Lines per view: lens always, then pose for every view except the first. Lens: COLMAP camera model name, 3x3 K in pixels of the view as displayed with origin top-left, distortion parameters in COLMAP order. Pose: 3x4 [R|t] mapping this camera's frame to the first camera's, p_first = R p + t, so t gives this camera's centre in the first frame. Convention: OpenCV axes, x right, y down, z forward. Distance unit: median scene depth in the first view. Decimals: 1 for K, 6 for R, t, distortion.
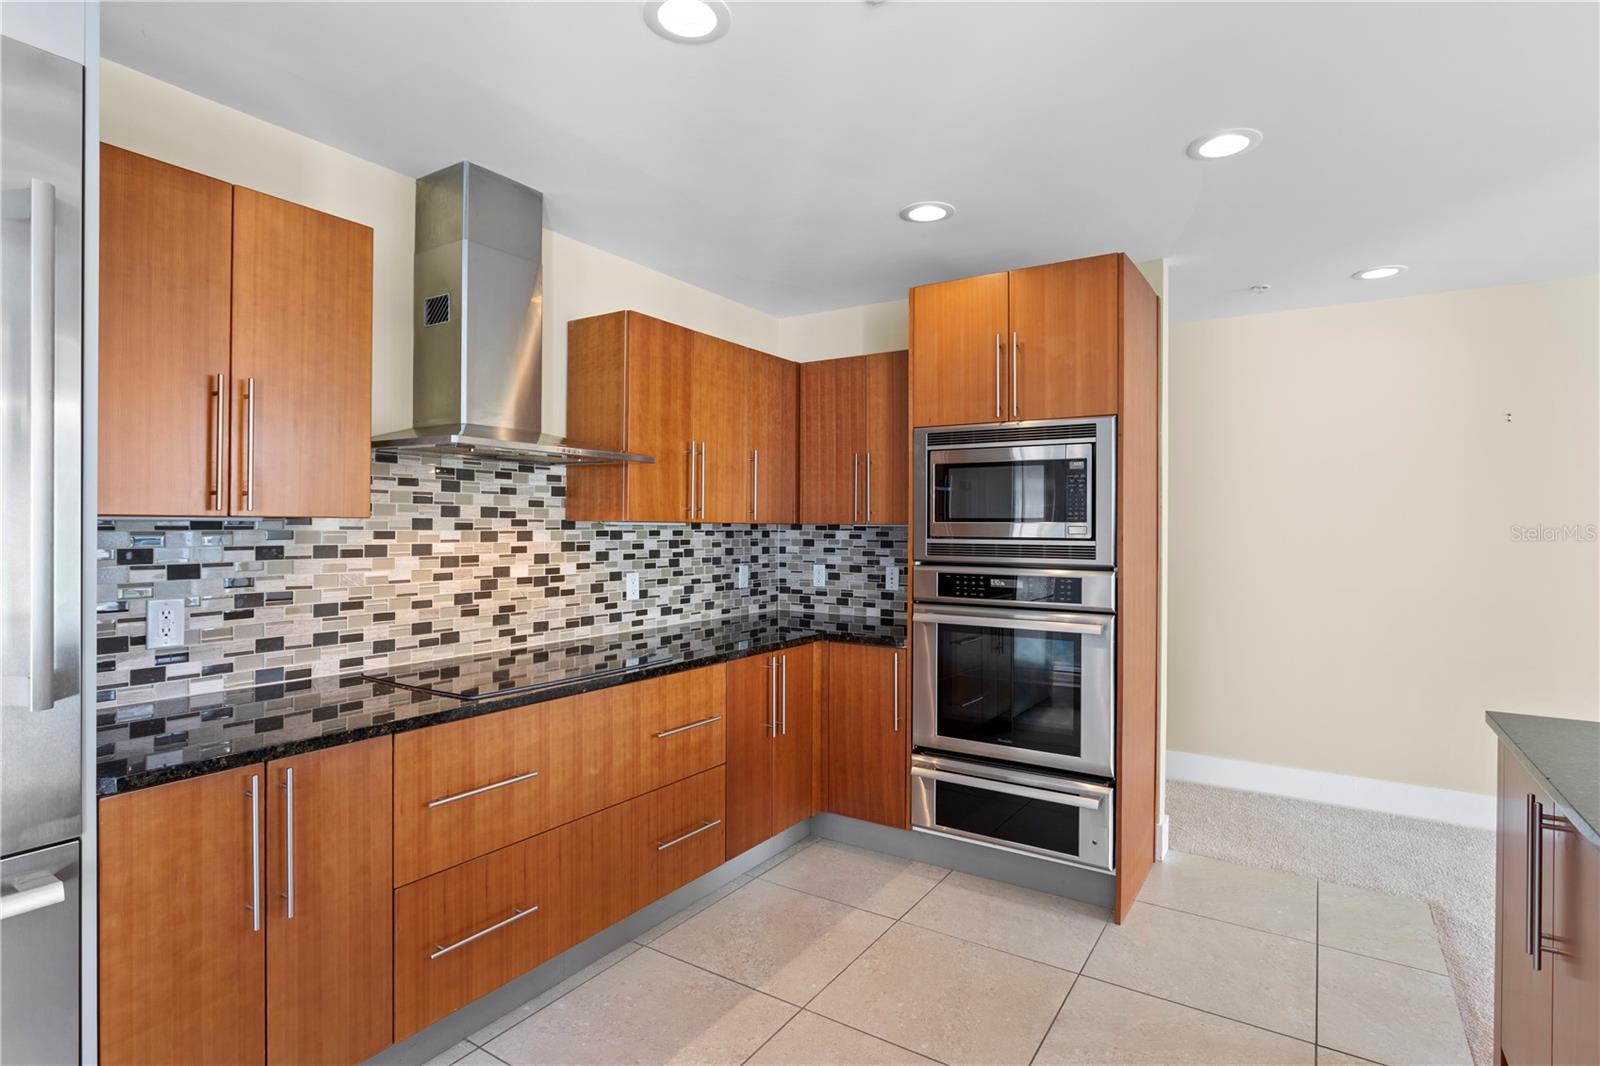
lens RADIAL K [[810.2, 0, 801.5], [0, 810.2, 531.8], [0, 0, 1]] dist [-0.010670, 0.004952]
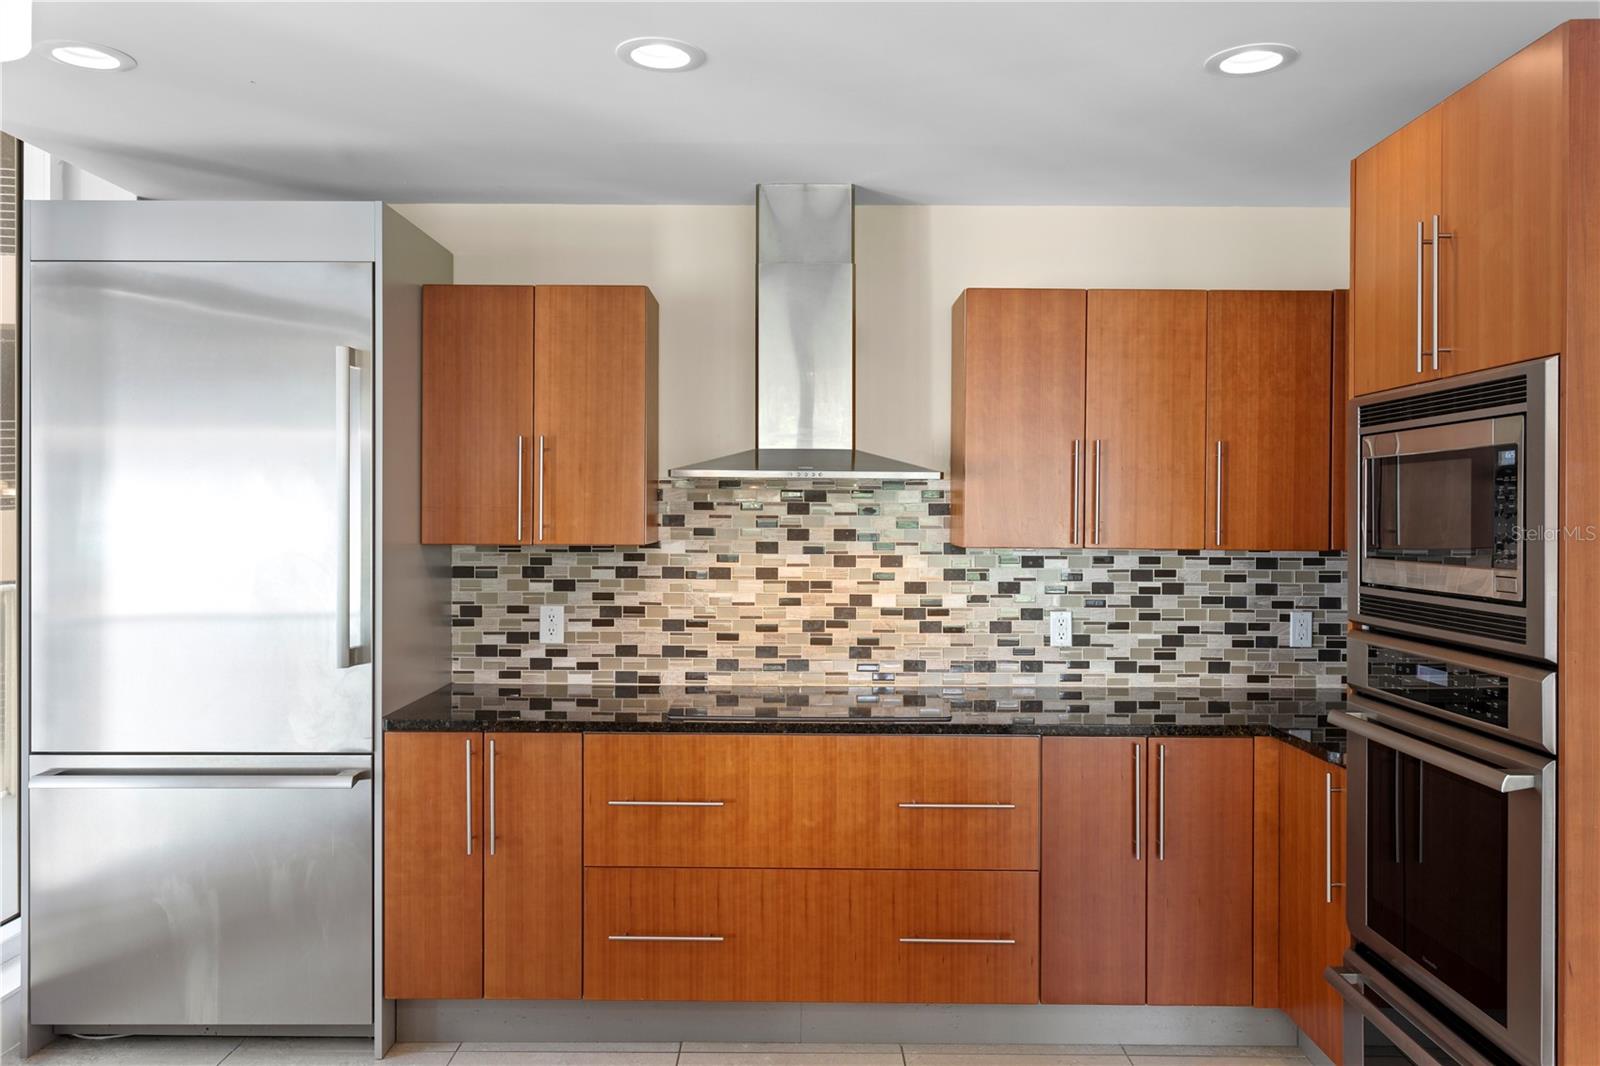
lens RADIAL K [[1204.8, 0, 801.9], [0, 1204.8, 524.2], [0, 0, 1]] dist [-0.010763, 0.006825]
pose [[0.540204, 0.005458, -0.841516, 0.833945], [-0.008358, 0.999964, 0.001120, -0.041913], [0.841492, 0.006429, 0.540231, 0.238298]]
